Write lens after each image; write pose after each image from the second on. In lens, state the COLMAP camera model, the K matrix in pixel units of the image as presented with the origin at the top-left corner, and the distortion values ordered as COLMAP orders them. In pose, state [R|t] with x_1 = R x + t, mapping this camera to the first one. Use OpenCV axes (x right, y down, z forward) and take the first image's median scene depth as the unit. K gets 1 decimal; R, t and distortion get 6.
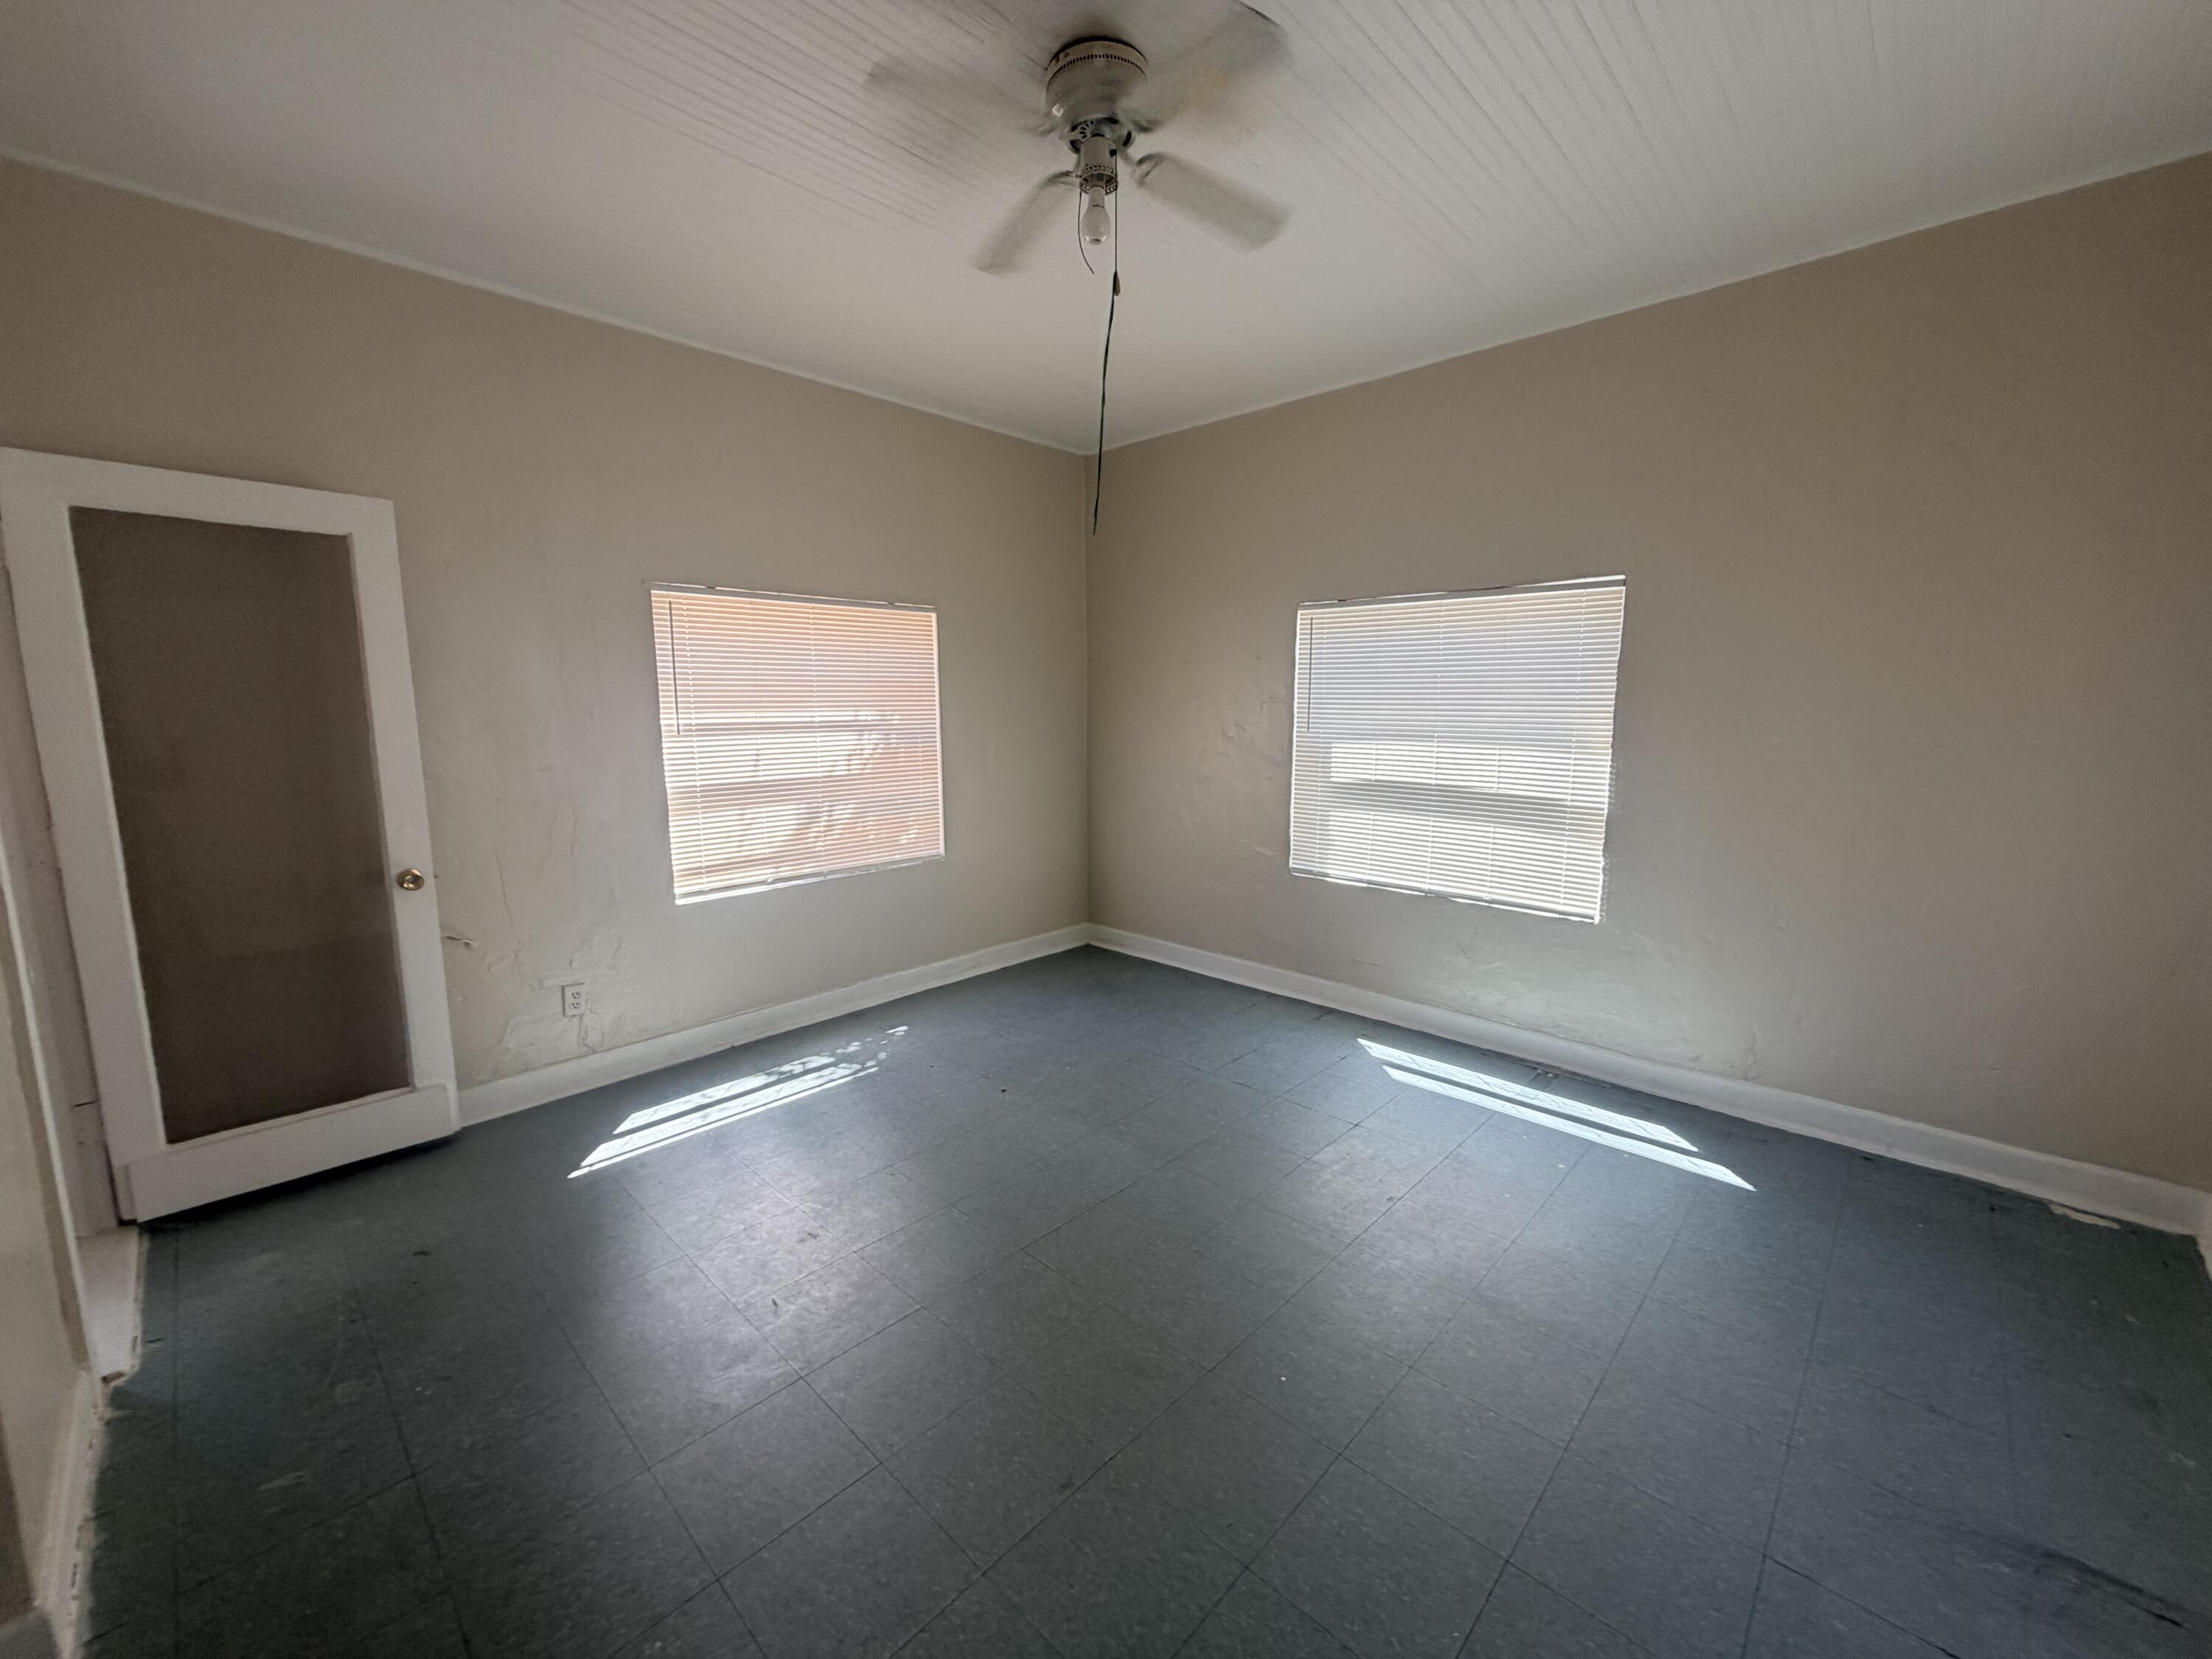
lens RADIAL K [[880.5, 0, 1106.0], [0, 880.5, 829.5], [0, 0, 1]] dist [-0.000559, 0.000049]
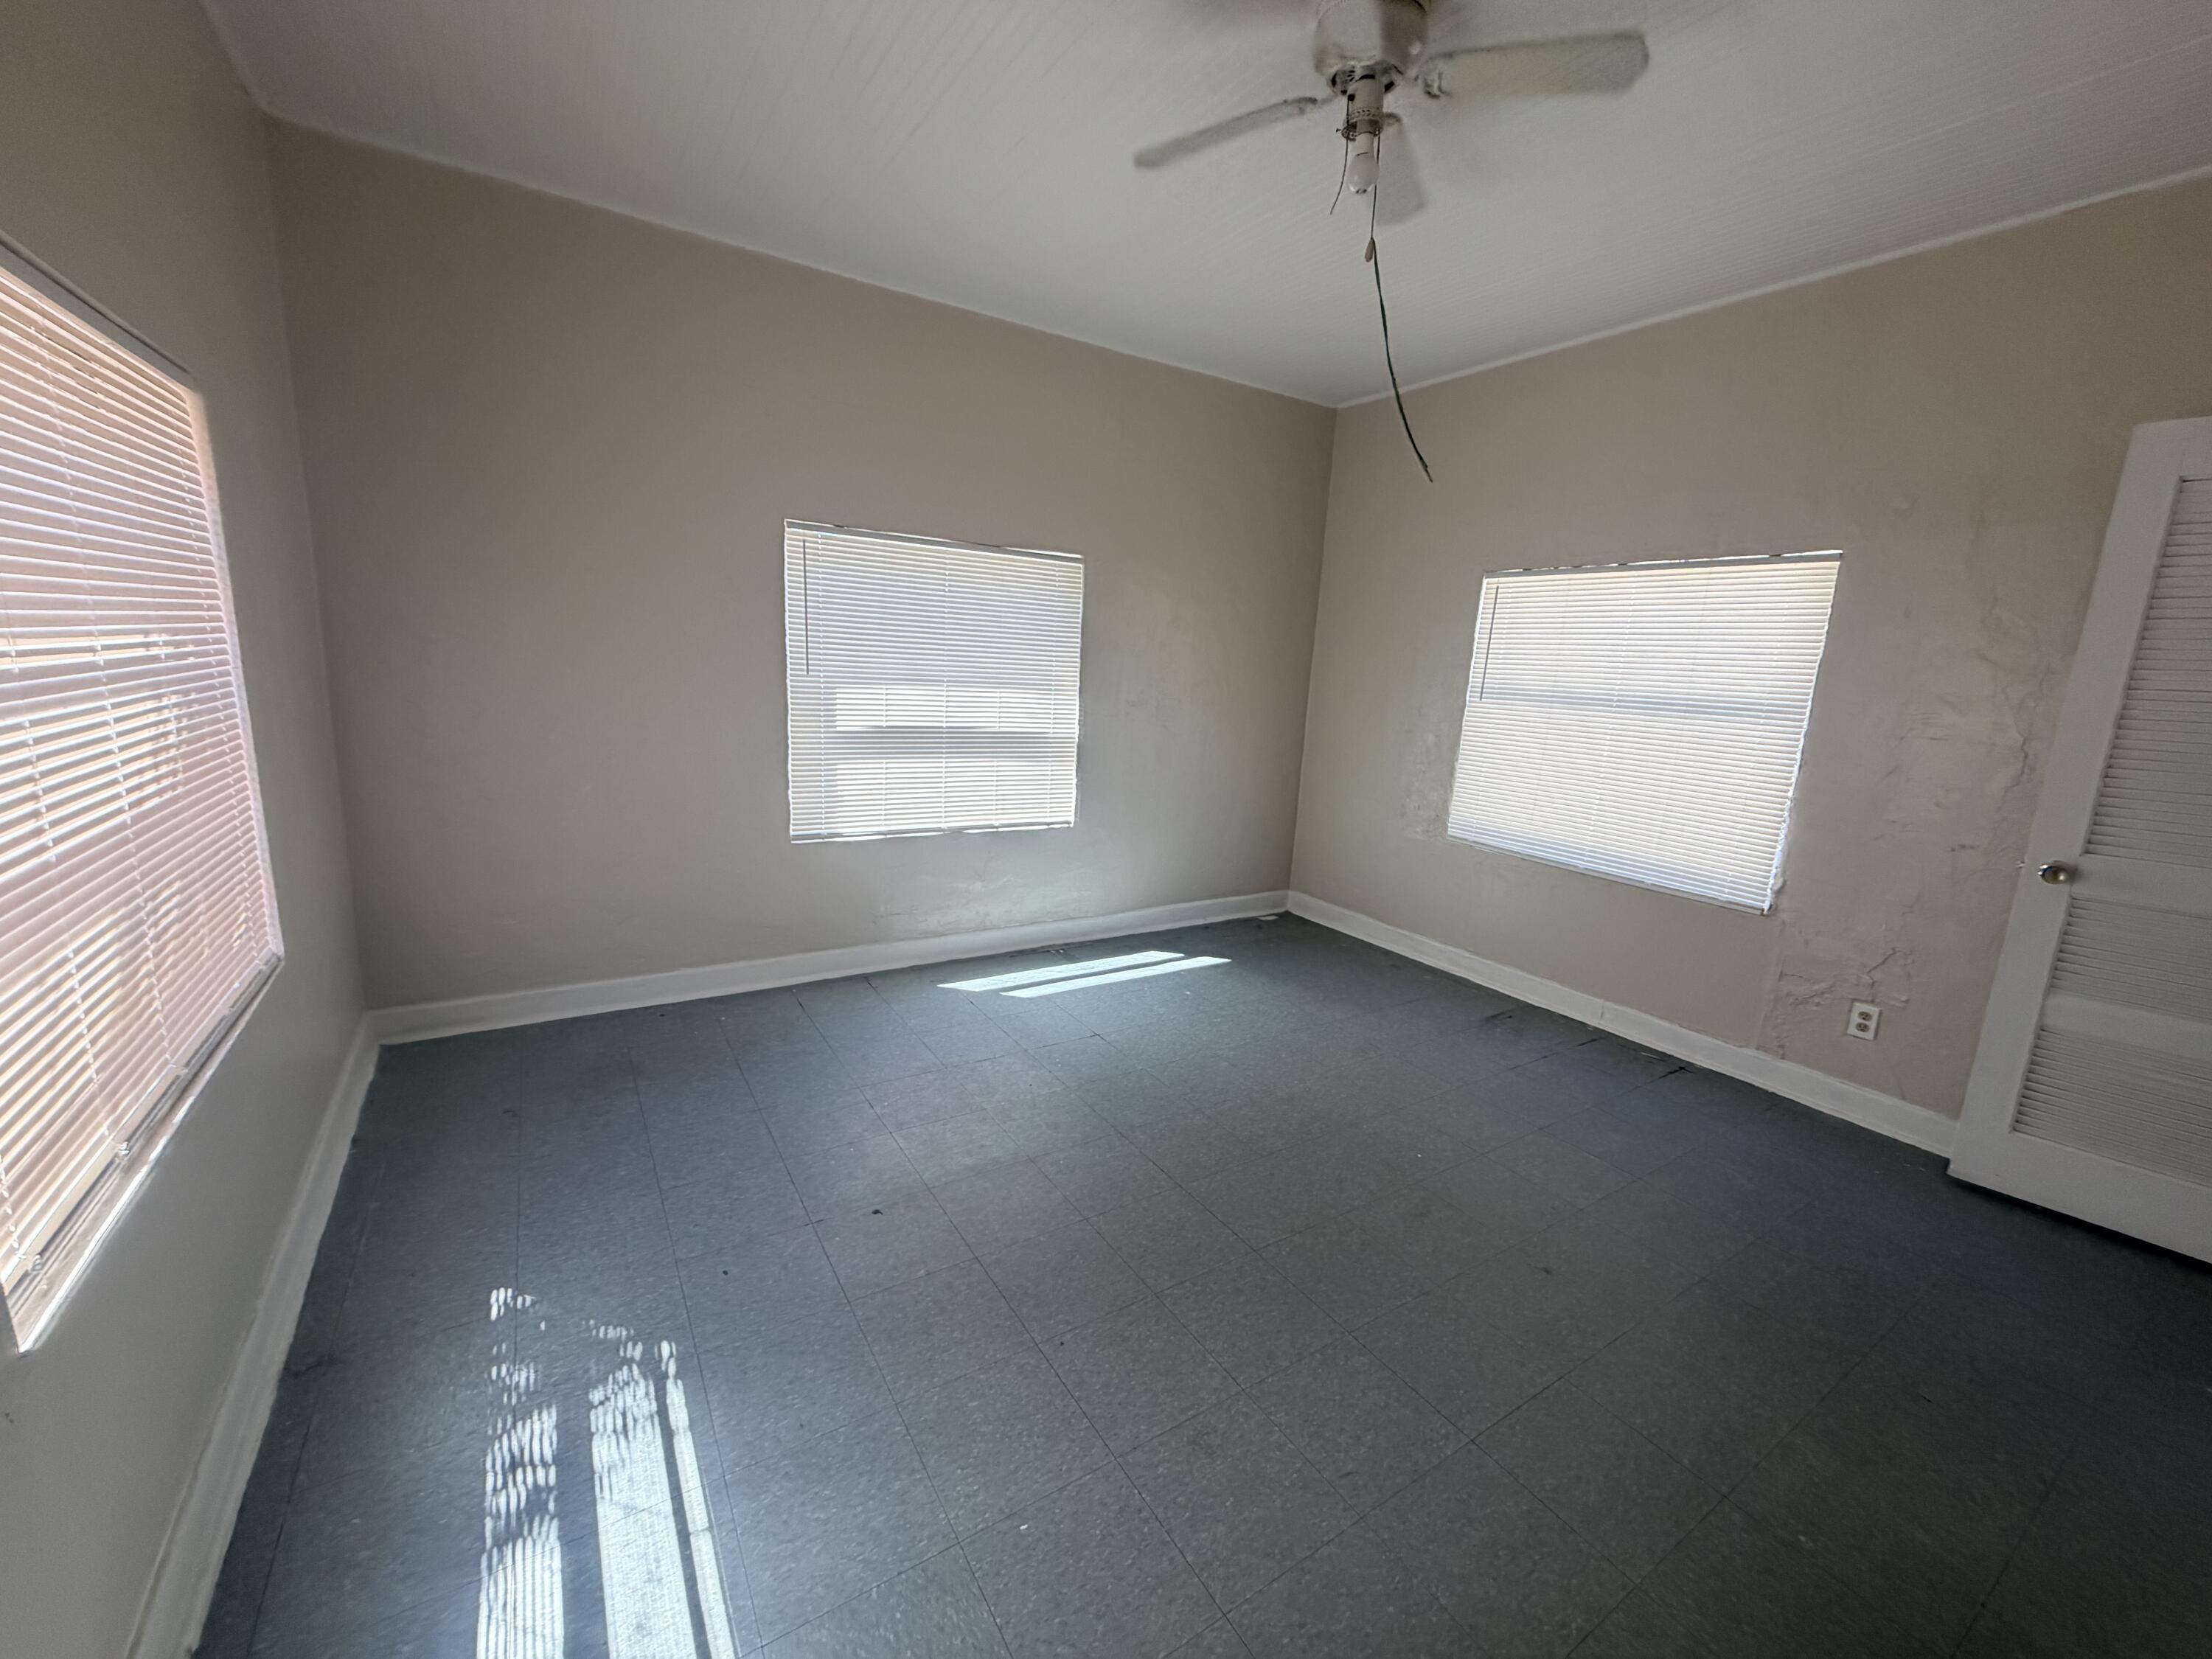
lens RADIAL K [[880.5, 0, 1106.0], [0, 880.5, 829.5], [0, 0, 1]] dist [-0.000559, 0.000049]
pose [[0.232751, -0.177118, 0.956272, -0.645706], [0.083880, 0.983268, 0.161703, -0.090737], [-0.968912, 0.042576, 0.243713, 0.607127]]
